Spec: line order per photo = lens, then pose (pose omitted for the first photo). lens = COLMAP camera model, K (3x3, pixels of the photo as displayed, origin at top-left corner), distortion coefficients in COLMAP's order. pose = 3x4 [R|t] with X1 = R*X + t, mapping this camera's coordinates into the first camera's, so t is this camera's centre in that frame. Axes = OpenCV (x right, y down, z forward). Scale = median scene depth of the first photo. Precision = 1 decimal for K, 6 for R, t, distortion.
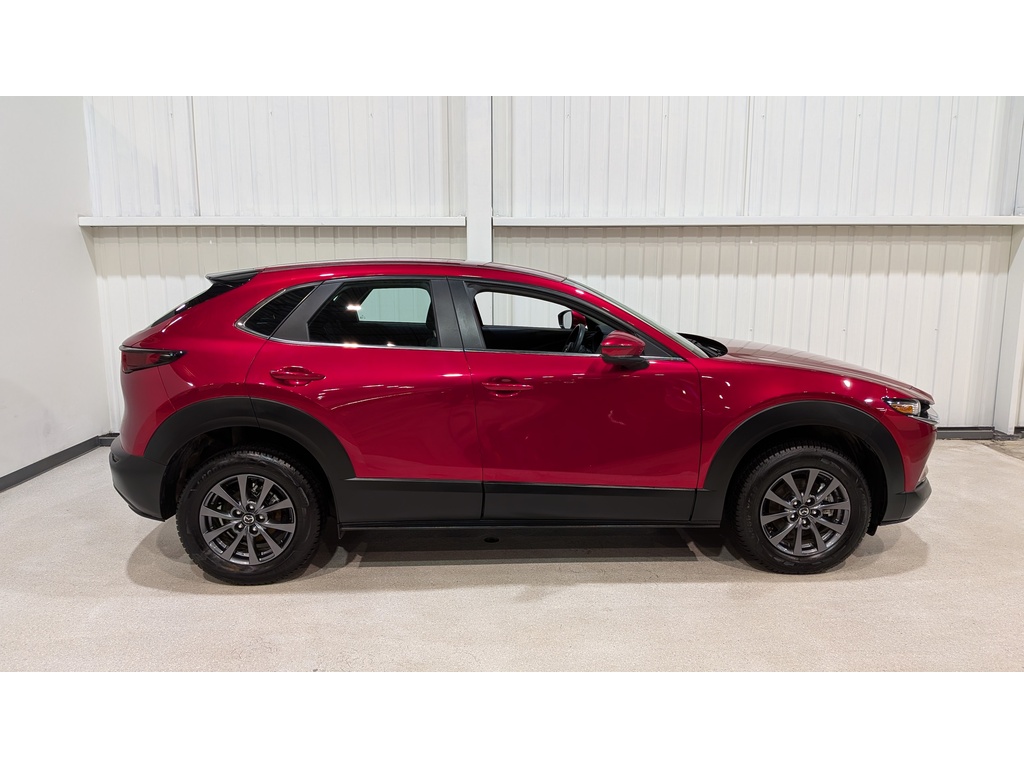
lens RADIAL K [[741.7, 0, 500.6], [0, 741.7, 382.1], [0, 0, 1]] dist [0.046124, -0.079223]
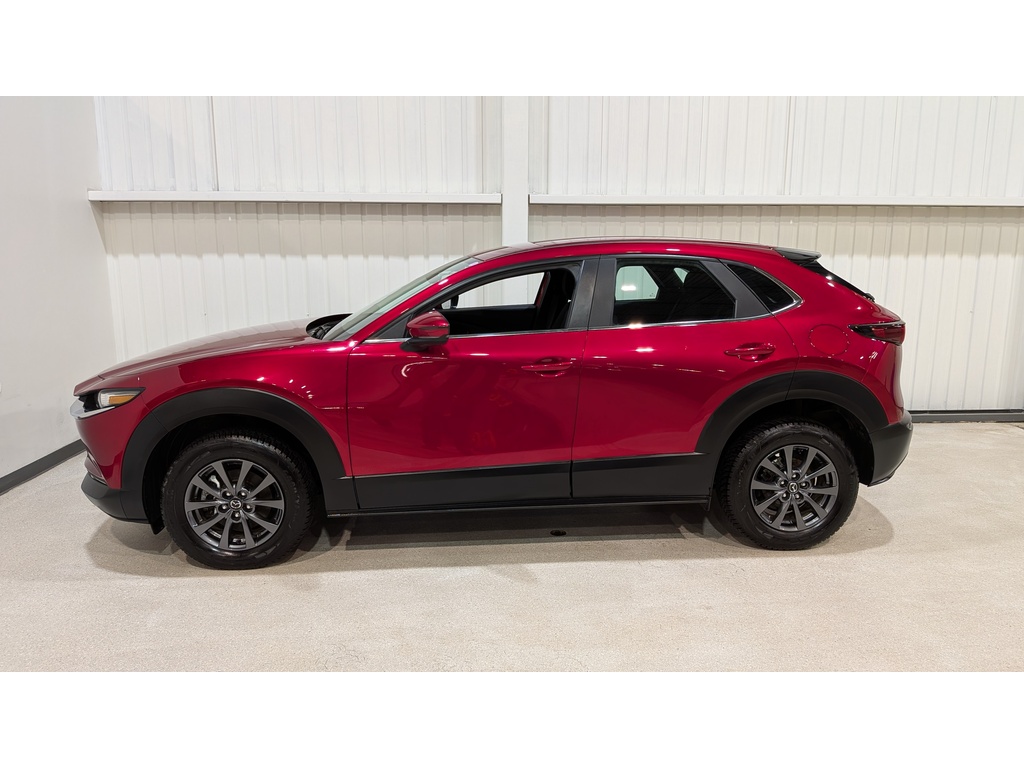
lens RADIAL K [[741.7, 0, 514.3], [0, 741.7, 387.1], [0, 0, 1]] dist [0.046124, -0.079223]
pose [[0.998779, -0.004908, 0.049162, -0.076321], [0.003293, 0.999454, 0.032885, -0.004939], [-0.049296, -0.032683, 0.998249, 0.034228]]
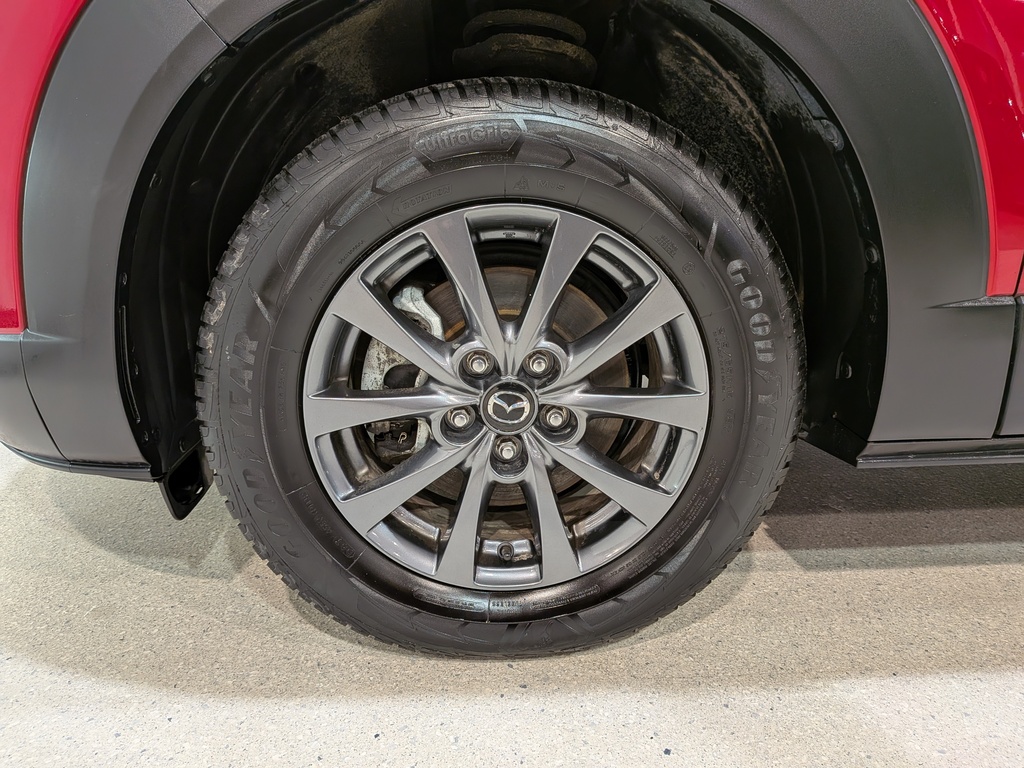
lens RADIAL K [[741.7, 0, 518.8], [0, 741.7, 391.7], [0, 0, 1]] dist [0.046124, -0.079223]
pose [[0.998577, -0.006762, 0.052898, -0.249494], [-0.001053, 0.989234, 0.146337, 0.071933], [-0.053318, -0.146184, 0.987819, 0.435720]]
